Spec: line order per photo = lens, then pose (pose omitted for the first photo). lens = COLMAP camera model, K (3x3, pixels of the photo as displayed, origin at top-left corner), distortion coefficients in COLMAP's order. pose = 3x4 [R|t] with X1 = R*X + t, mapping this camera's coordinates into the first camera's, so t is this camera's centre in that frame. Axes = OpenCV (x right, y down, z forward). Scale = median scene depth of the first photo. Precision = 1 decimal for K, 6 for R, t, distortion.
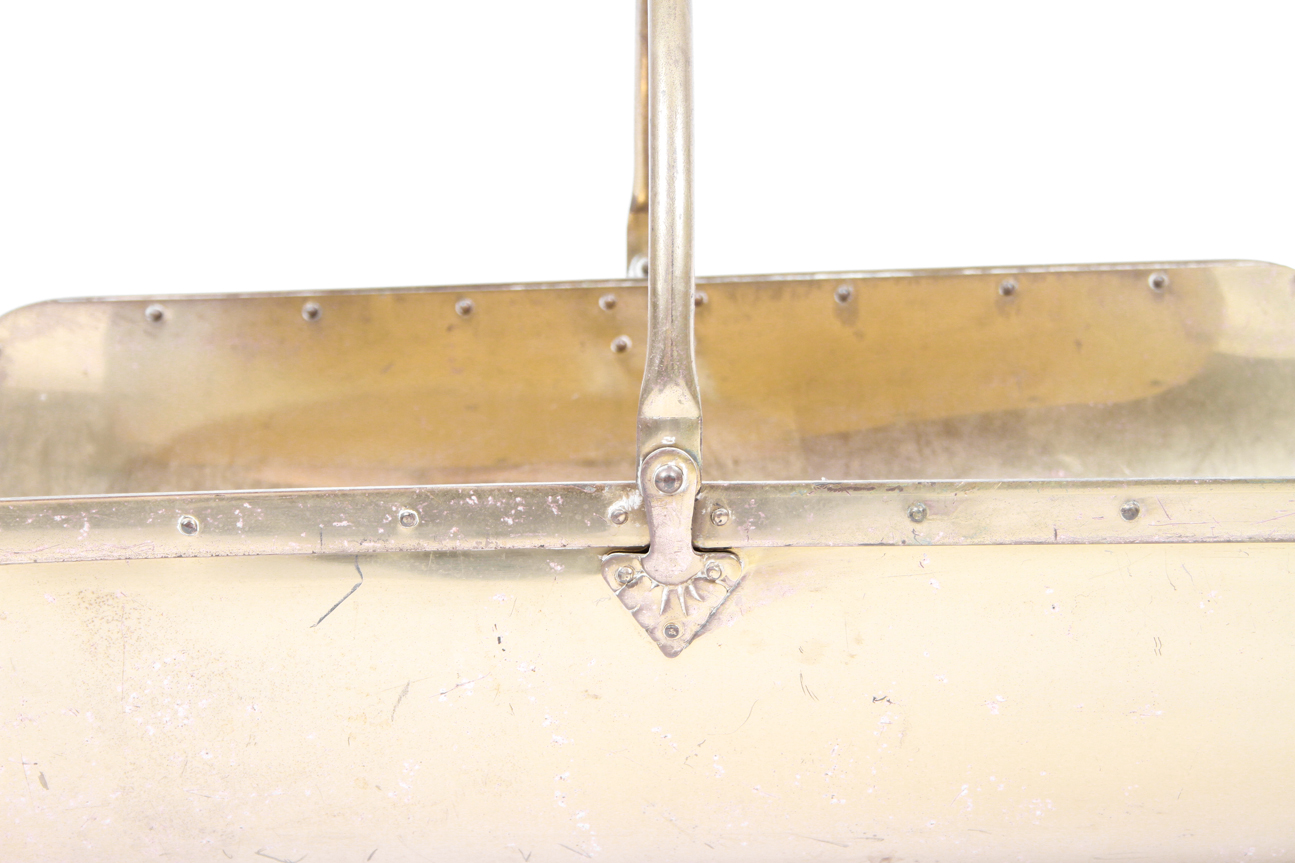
lens RADIAL K [[3140.8, 0, 648.2], [0, 3140.8, 429.9], [0, 0, 1]] dist [0.012548, 0.000000]
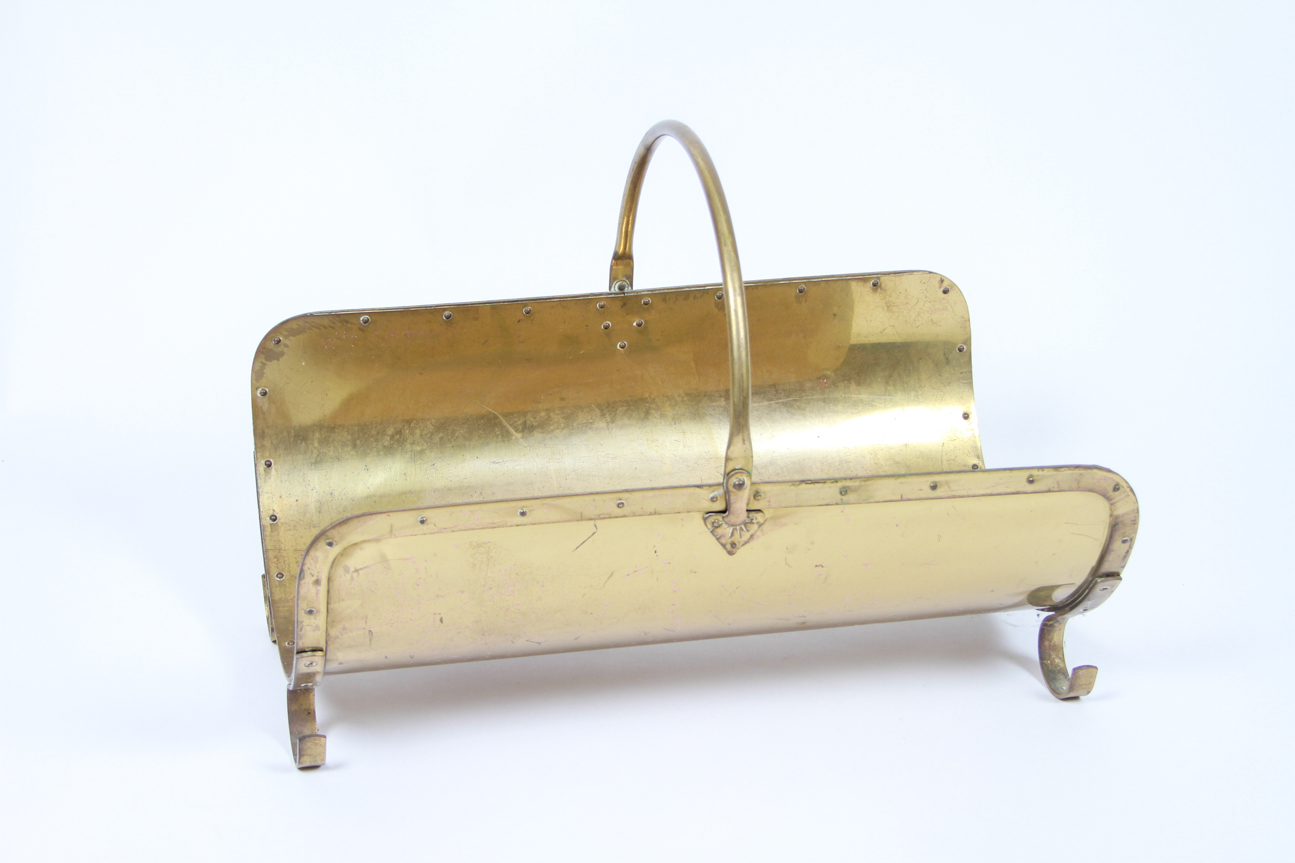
lens RADIAL K [[2738.8, 0, 647.3], [0, 2738.8, 432.4], [0, 0, 1]] dist [-0.104948, 0.000000]
pose [[0.975712, -0.045103, 0.214362, -0.464497], [-0.000271, 0.978325, 0.207077, -0.415947], [-0.219055, -0.202106, 0.954551, -0.823398]]
